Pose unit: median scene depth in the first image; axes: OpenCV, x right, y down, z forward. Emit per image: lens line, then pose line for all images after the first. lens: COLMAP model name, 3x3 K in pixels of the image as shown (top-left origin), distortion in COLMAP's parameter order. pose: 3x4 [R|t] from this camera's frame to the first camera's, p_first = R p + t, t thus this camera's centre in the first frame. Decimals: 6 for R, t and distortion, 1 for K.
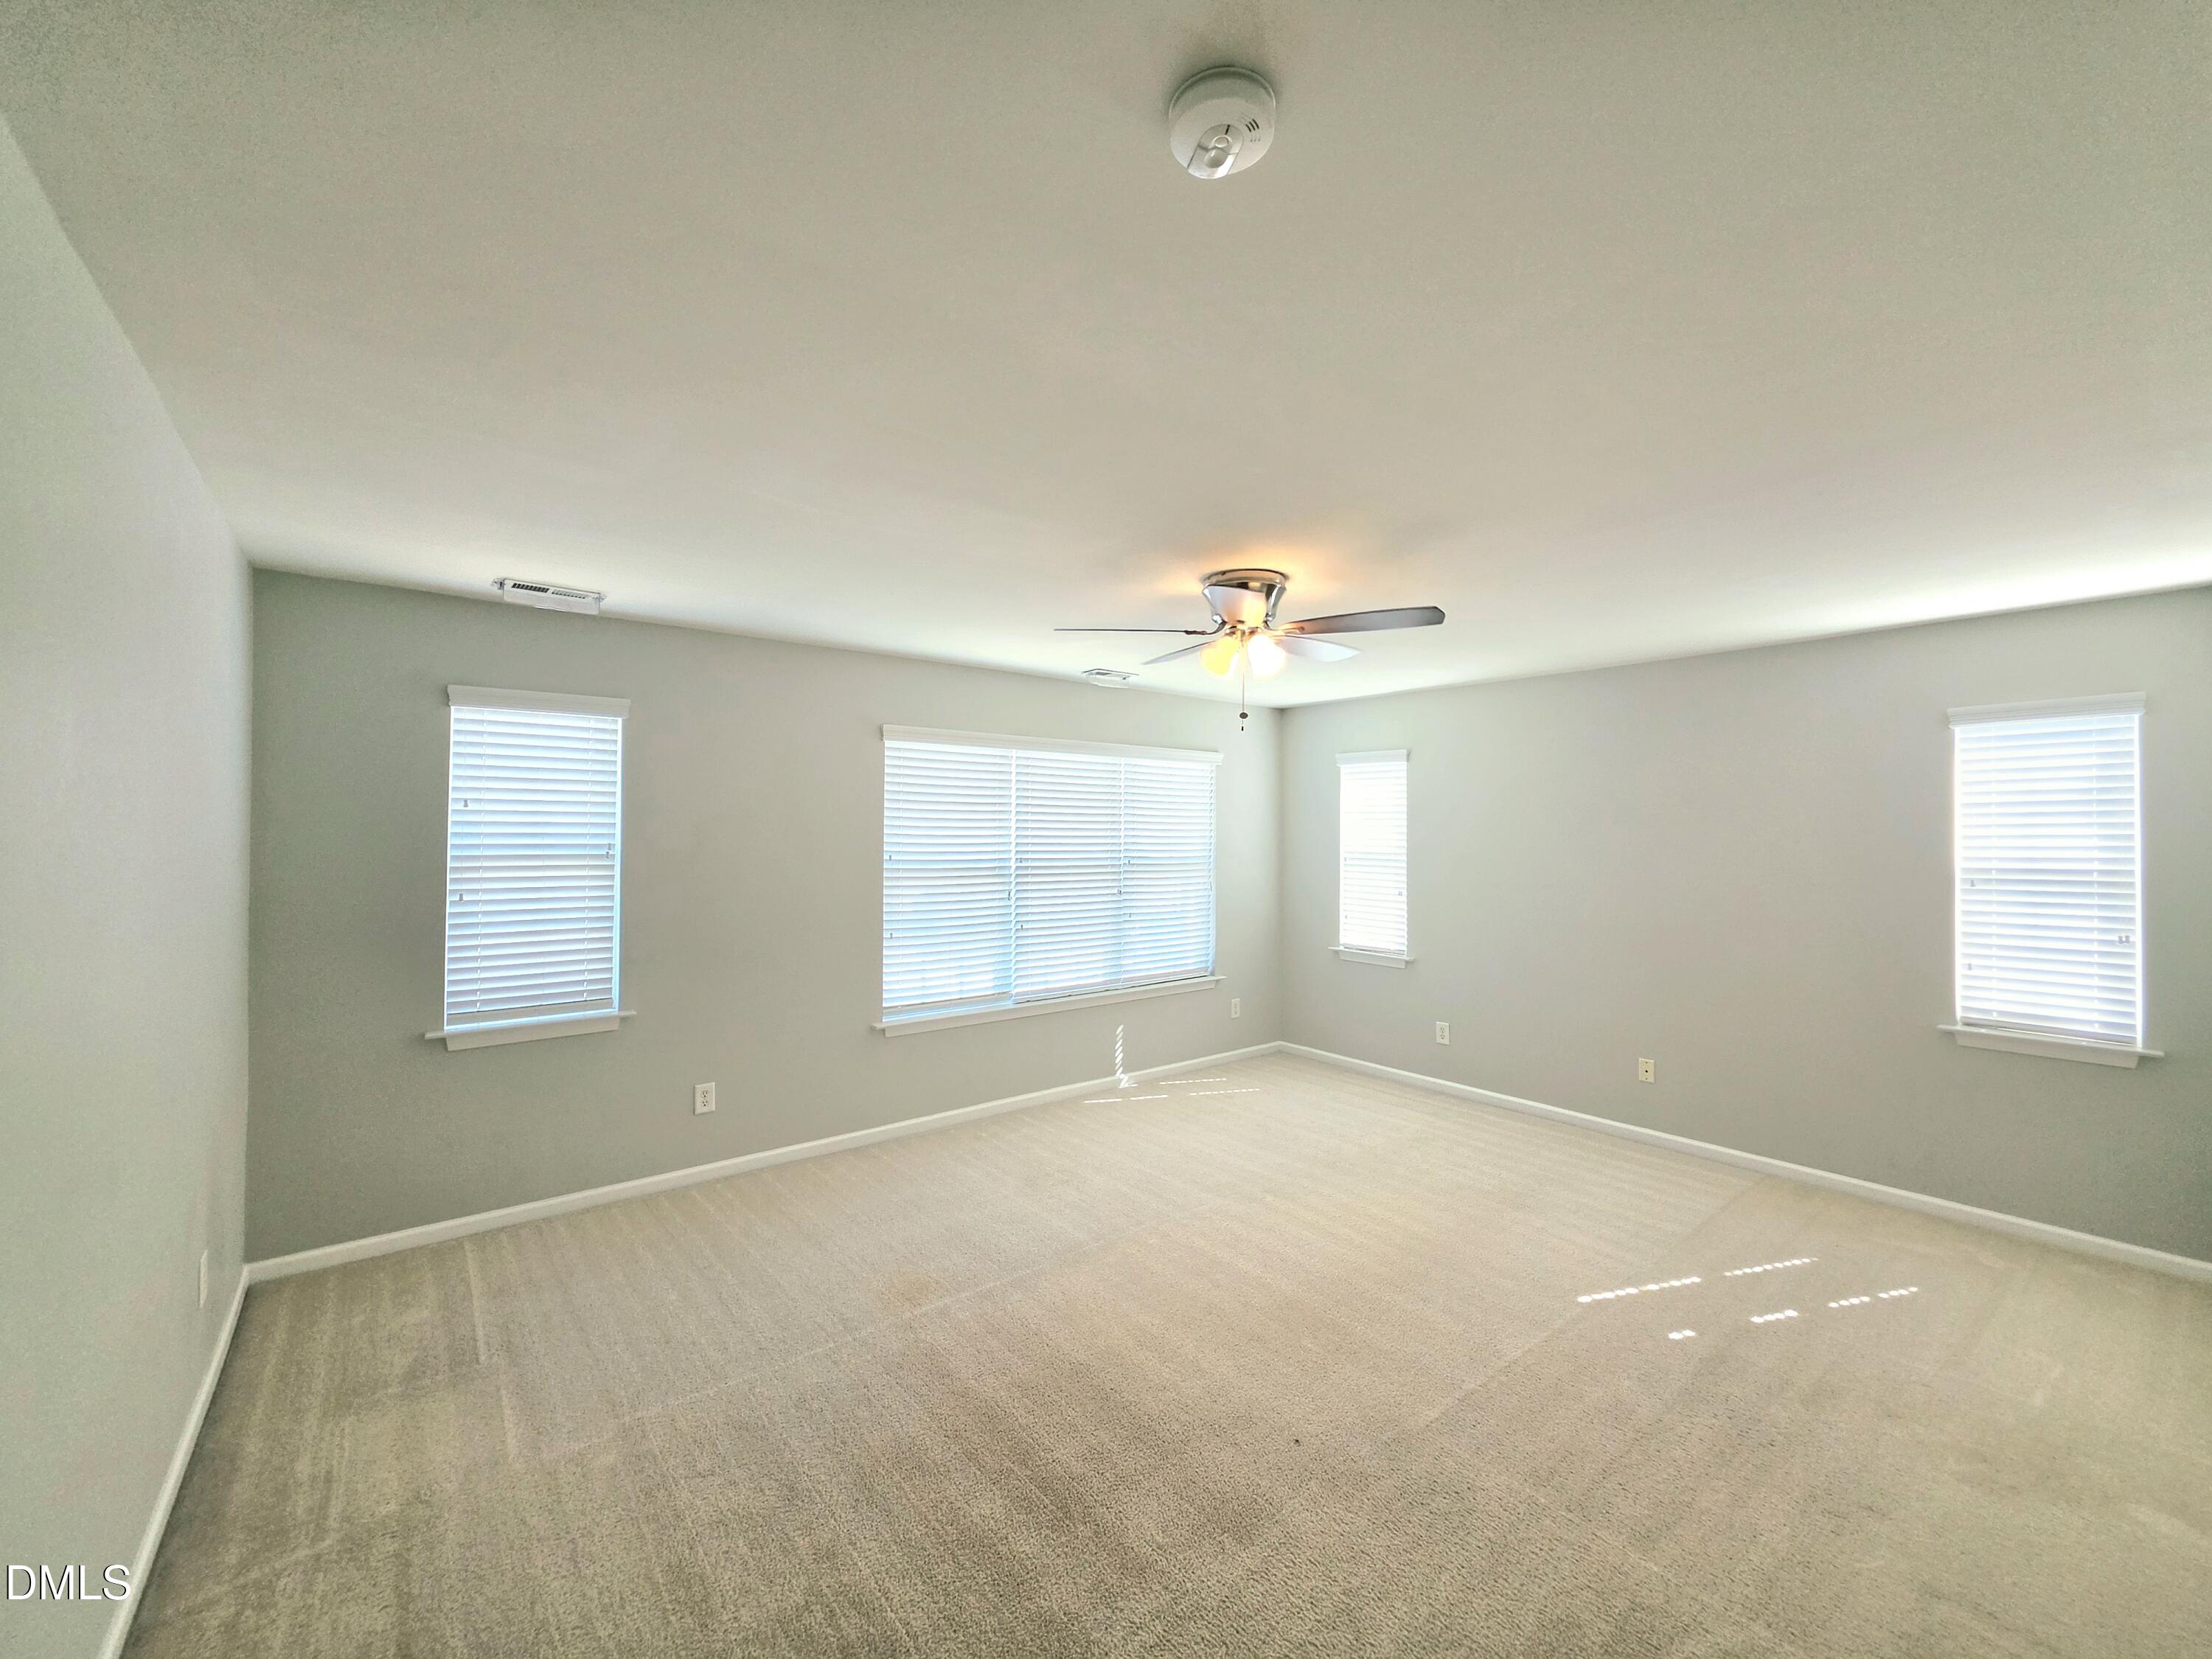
lens RADIAL K [[882.5, 0, 1106.0], [0, 882.5, 829.5], [0, 0, 1]] dist [-0.000286, -0.000009]
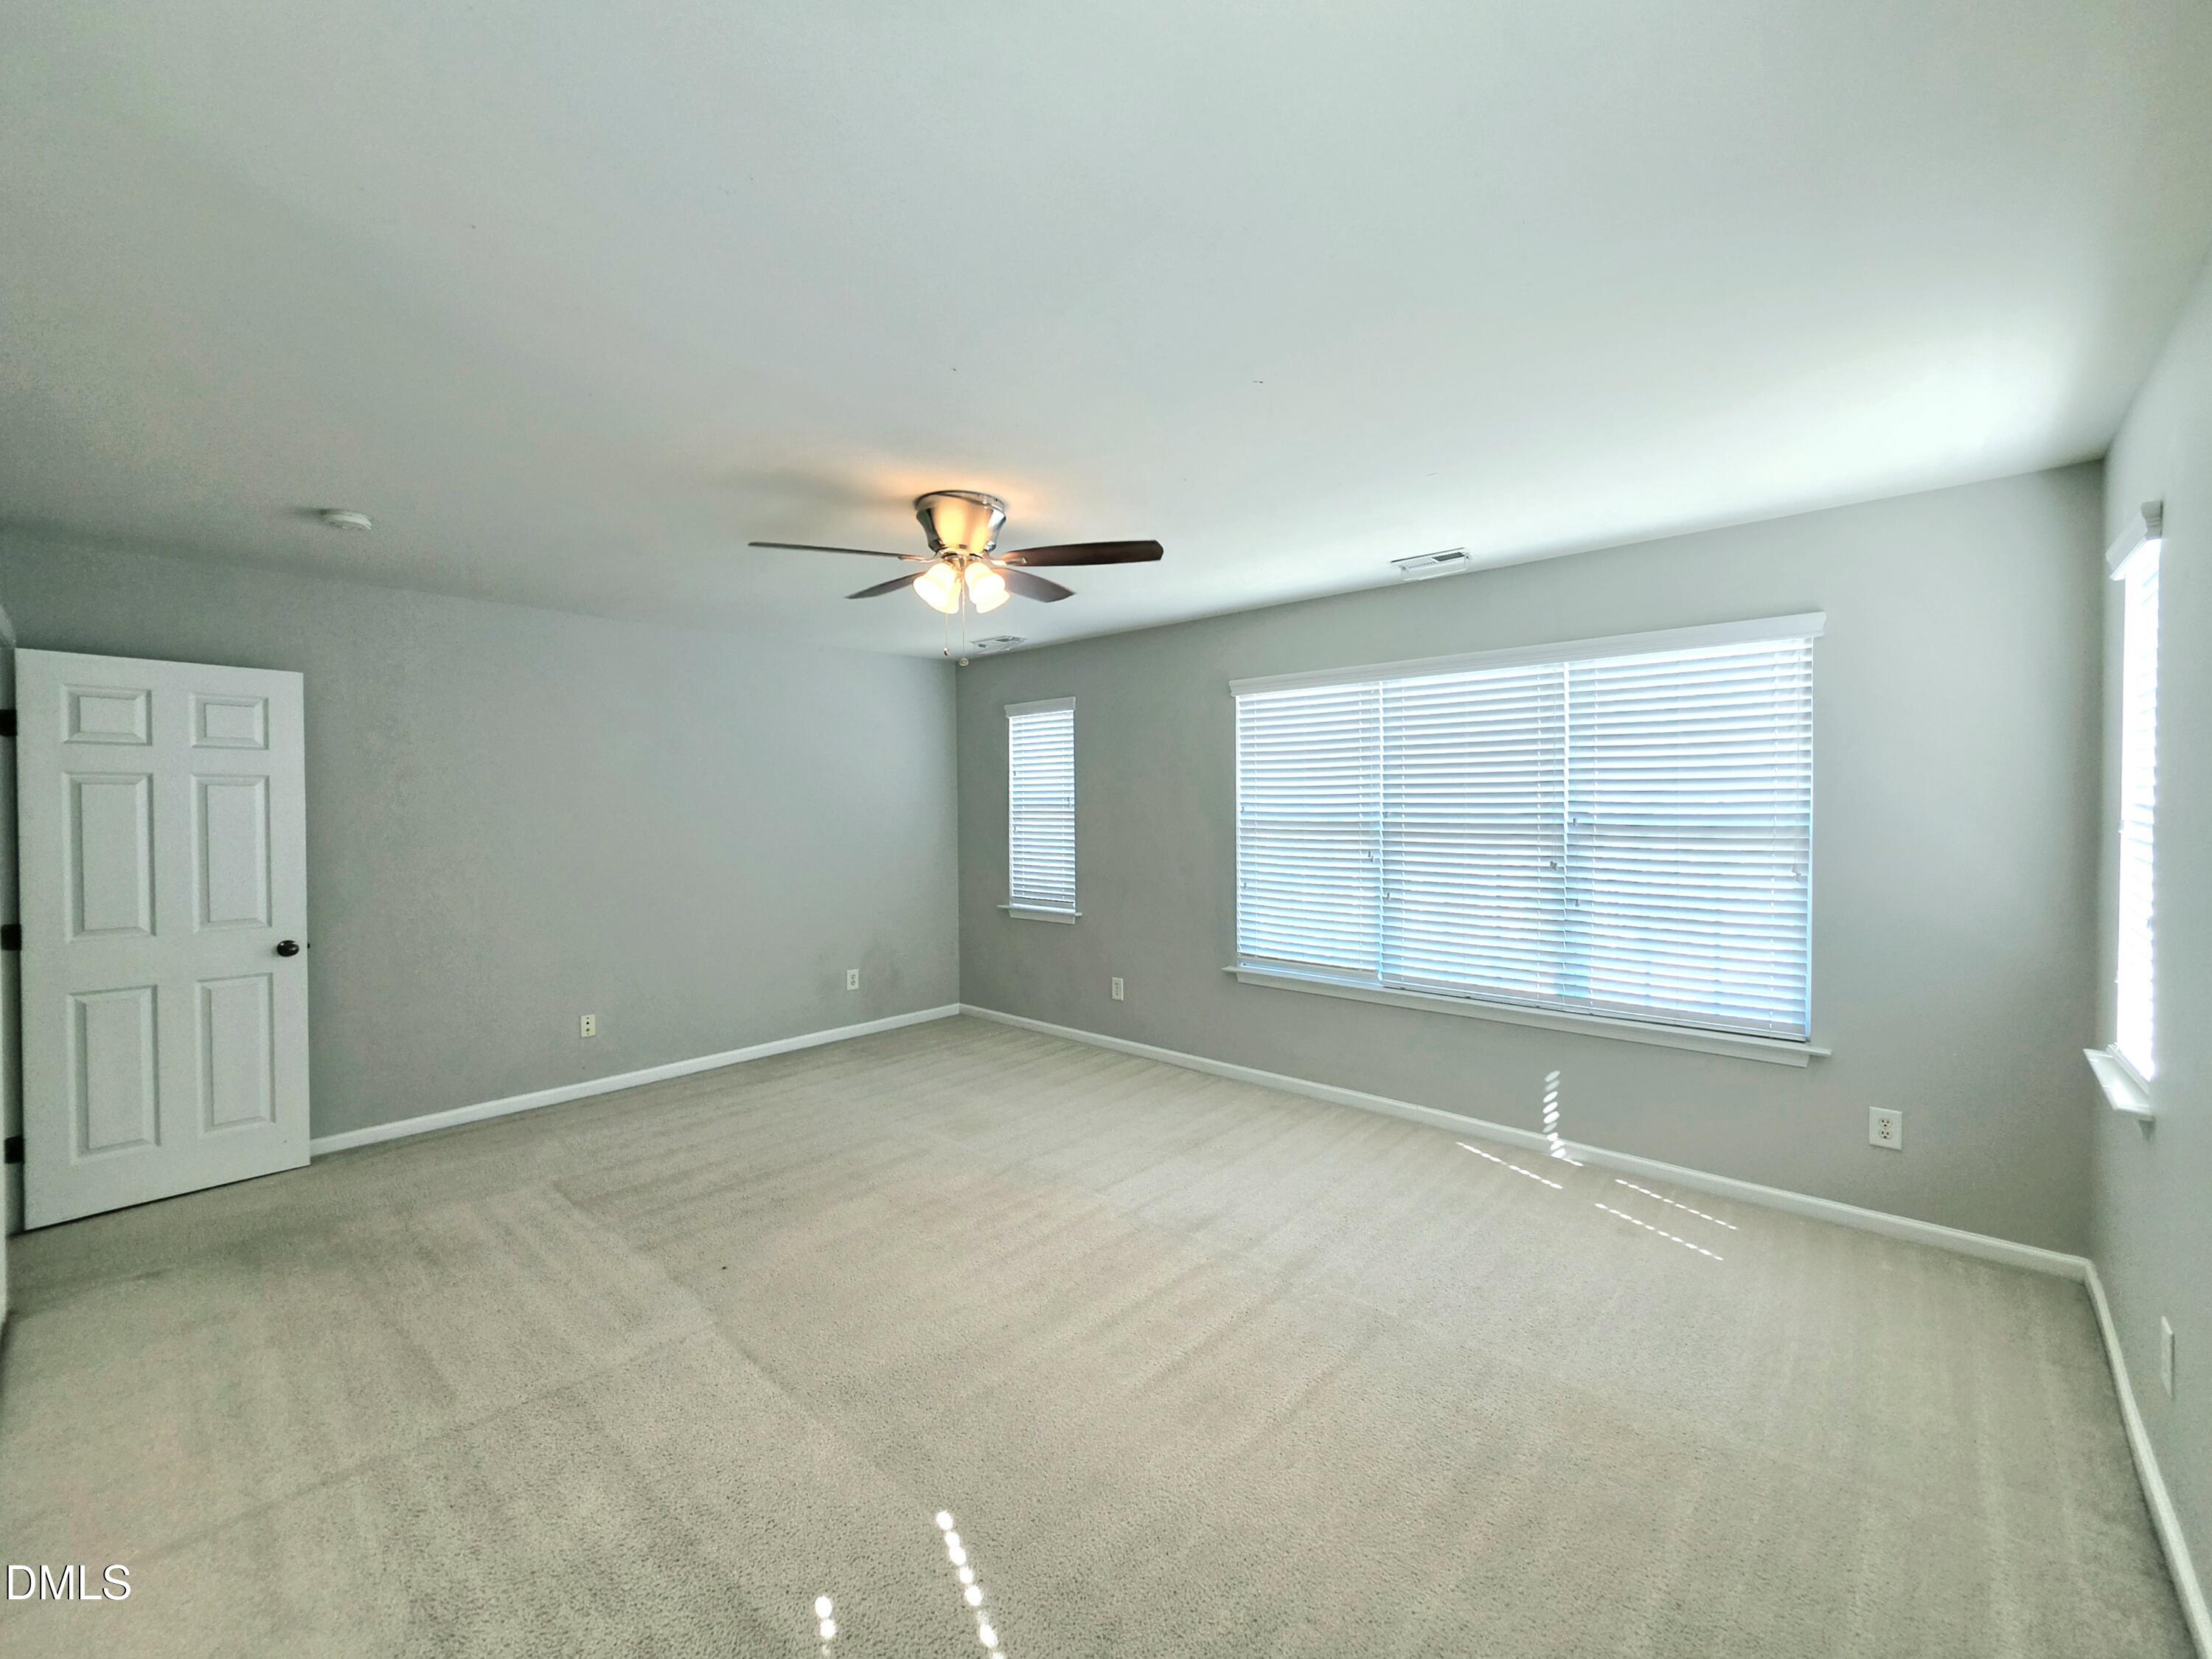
lens RADIAL K [[916.2, 0, 1099.5], [0, 916.2, 822.0], [0, 0, 1]] dist [-0.001065, -0.000183]
pose [[0.152014, 0.021608, -0.988142, 0.788037], [0.018632, 0.999521, 0.024724, 0.017126], [0.988203, -0.022170, 0.151538, 0.677841]]
